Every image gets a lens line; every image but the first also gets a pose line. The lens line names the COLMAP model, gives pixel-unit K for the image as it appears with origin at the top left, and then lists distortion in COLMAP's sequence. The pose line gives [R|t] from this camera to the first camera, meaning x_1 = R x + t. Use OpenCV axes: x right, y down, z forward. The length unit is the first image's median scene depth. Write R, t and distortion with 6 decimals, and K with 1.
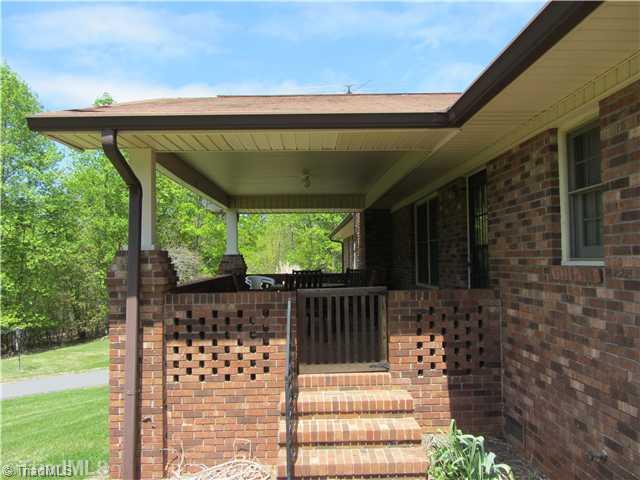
lens RADIAL K [[529.2, 0, 321.1], [0, 529.2, 241.0], [0, 0, 1]] dist [-0.047433, -0.005615]
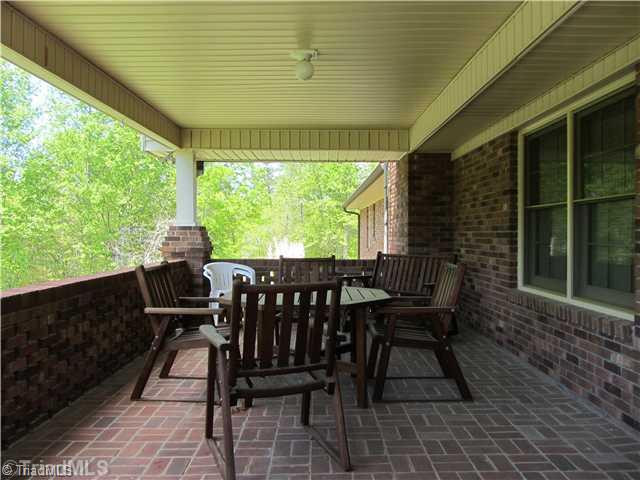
lens RADIAL K [[529.2, 0, 320.2], [0, 529.2, 238.0], [0, 0, 1]] dist [-0.047433, -0.005615]
pose [[0.999666, 0.013712, -0.021911, -0.002622], [-0.012755, 0.998983, 0.043245, 0.010531], [0.022482, -0.042951, 0.998824, 0.372833]]
